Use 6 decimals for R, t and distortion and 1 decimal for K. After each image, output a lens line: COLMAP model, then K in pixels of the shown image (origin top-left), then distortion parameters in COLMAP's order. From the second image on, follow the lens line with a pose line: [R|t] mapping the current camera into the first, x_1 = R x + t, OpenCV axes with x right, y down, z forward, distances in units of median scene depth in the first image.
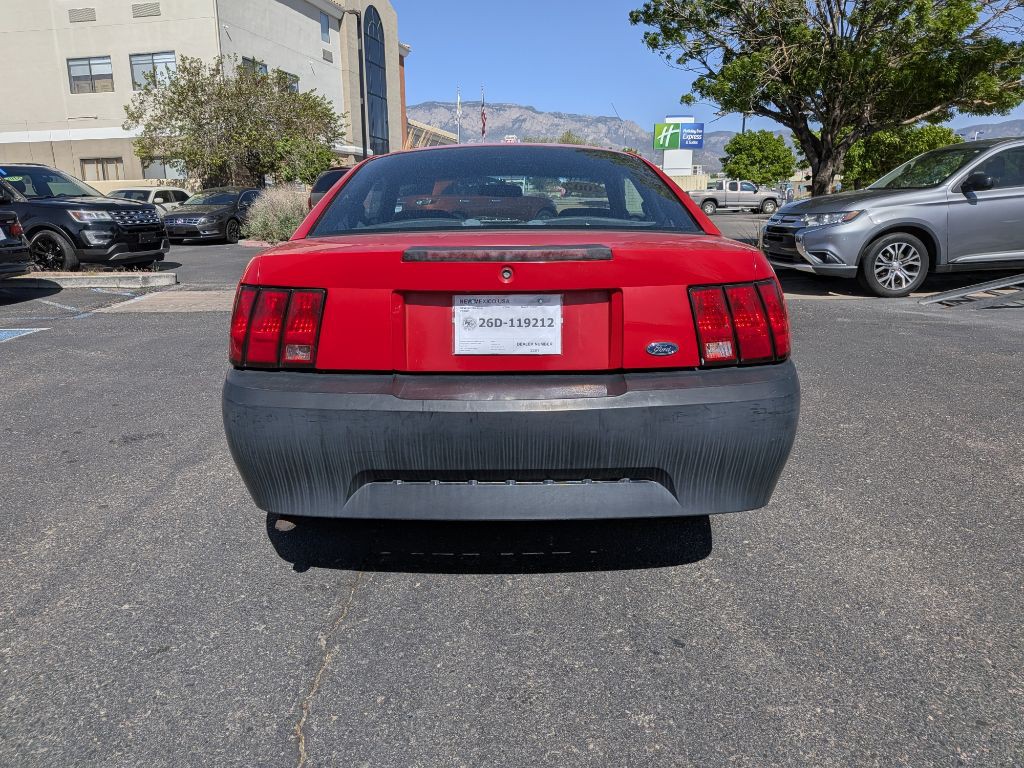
lens RADIAL K [[743.0, 0, 494.4], [0, 743.0, 389.0], [0, 0, 1]] dist [0.008211, -0.015548]
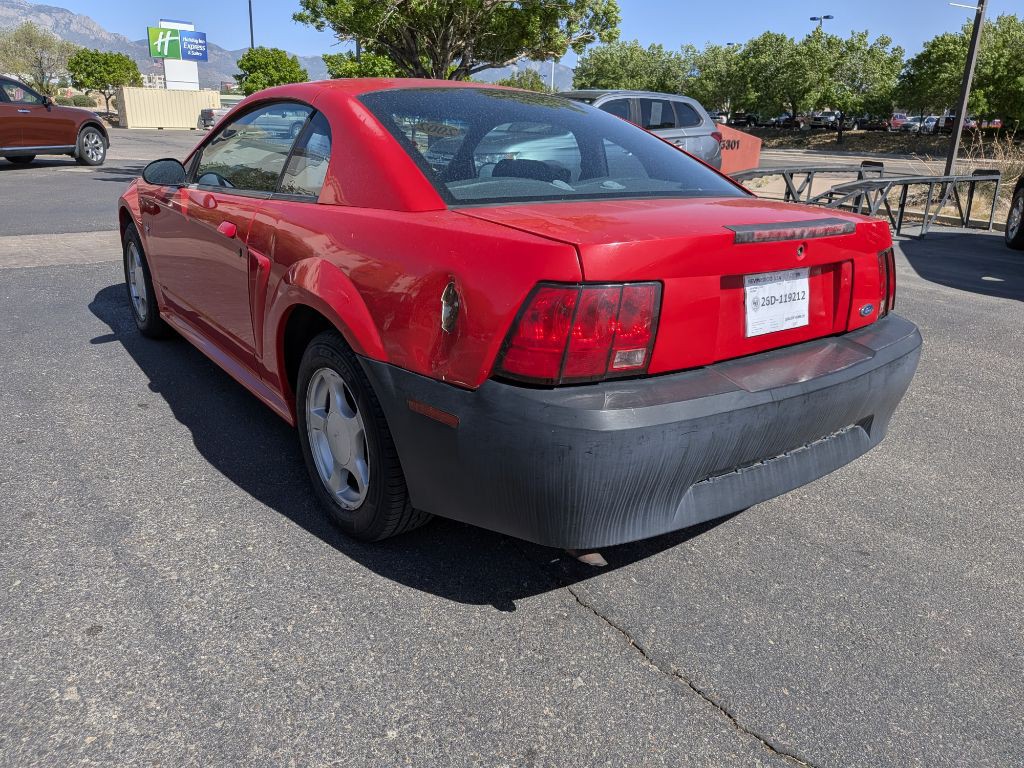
lens RADIAL K [[743.0, 0, 521.5], [0, 743.0, 399.2], [0, 0, 1]] dist [0.008211, -0.015548]
pose [[0.781602, -0.172052, 0.599580, -0.874228], [0.104900, 0.983774, 0.145553, -0.137854], [-0.614893, -0.050869, 0.786968, 0.411343]]
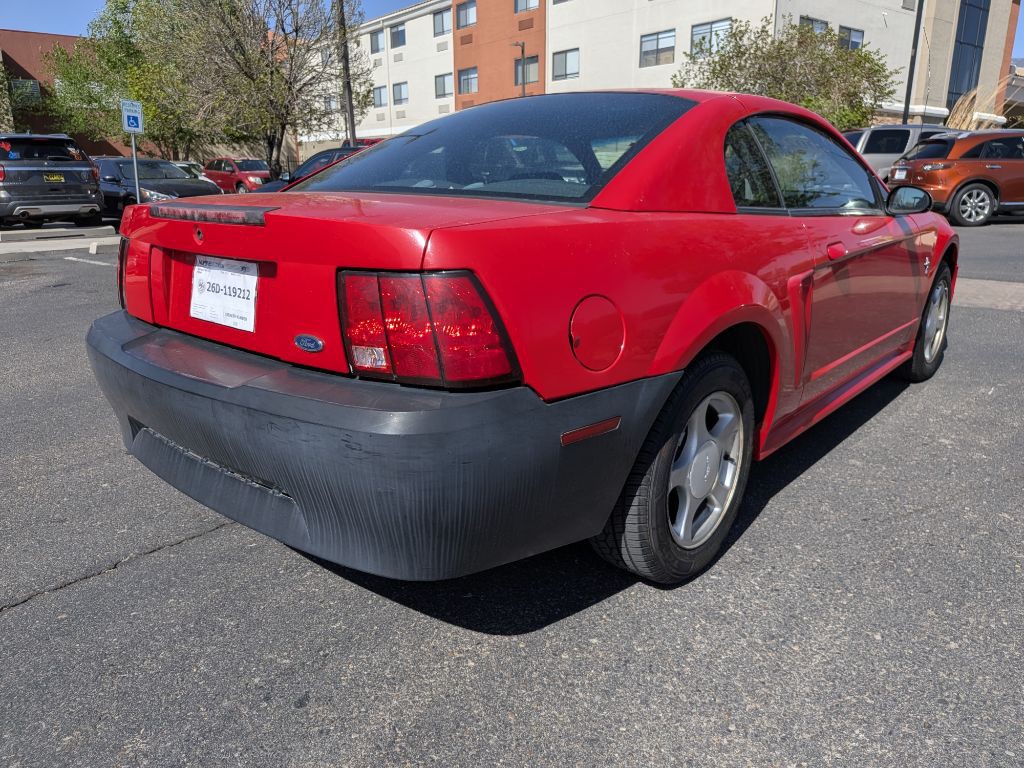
lens RADIAL K [[743.0, 0, 507.7], [0, 743.0, 391.4], [0, 0, 1]] dist [0.008211, -0.015548]
pose [[0.767553, 0.193389, -0.611116, 0.868136], [-0.166606, 0.980824, 0.101129, -0.116450], [0.618955, 0.024193, 0.785054, 0.494056]]
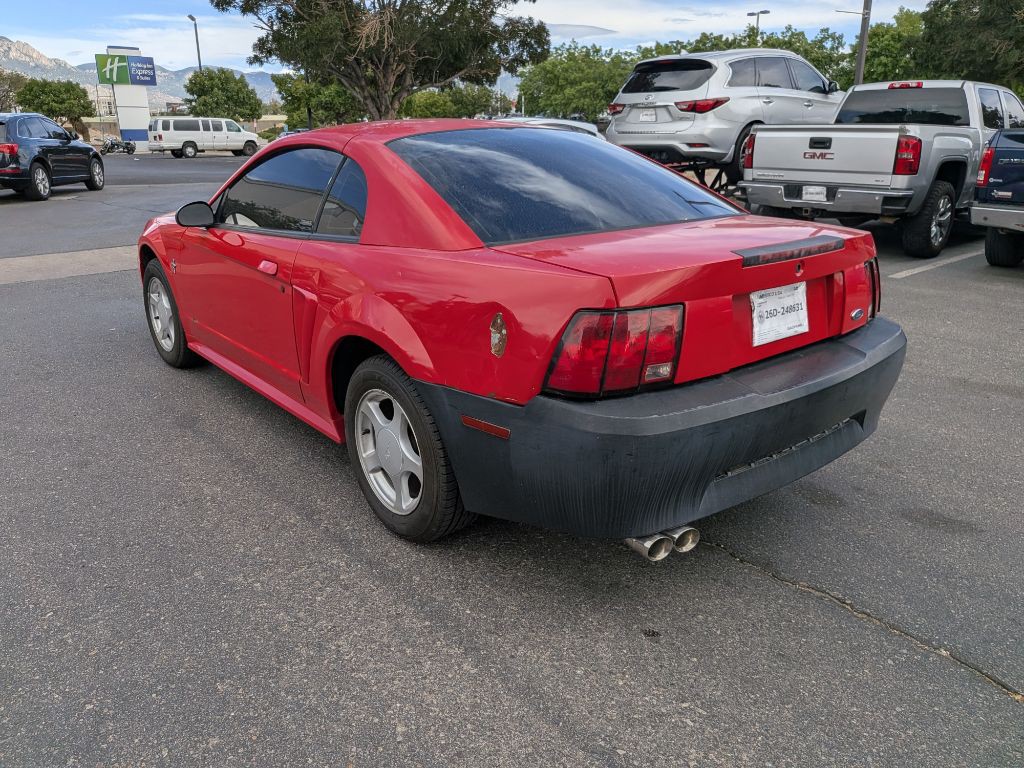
lens RADIAL K [[743.0, 0, 450.5], [0, 743.0, 421.9], [0, 0, 1]] dist [0.008211, -0.015548]
pose [[0.790686, -0.220155, 0.571268, -1.053816], [0.152581, 0.974525, 0.164375, -0.186195], [-0.592903, -0.042804, 0.804135, 0.377335]]
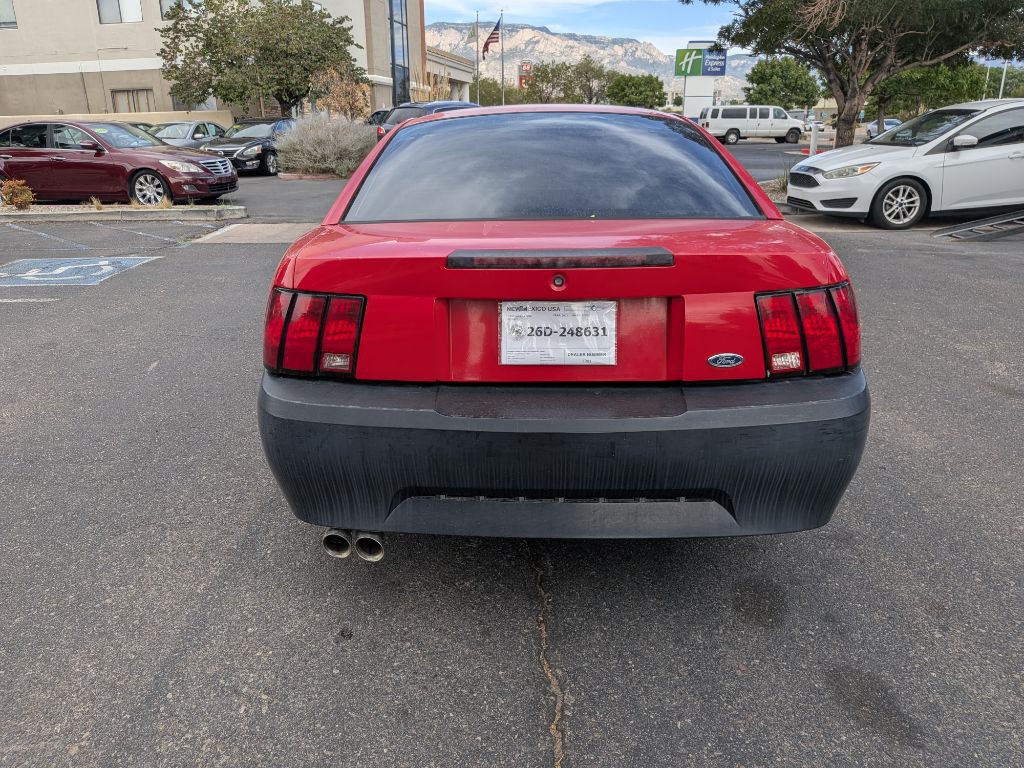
lens RADIAL K [[743.0, 0, 496.9], [0, 743.0, 377.9], [0, 0, 1]] dist [0.008211, -0.015548]
pose [[0.999202, 0.007451, -0.039246, -0.021786], [-0.004415, 0.997030, 0.076890, -0.101156], [0.039702, -0.076655, 0.996267, 0.059566]]
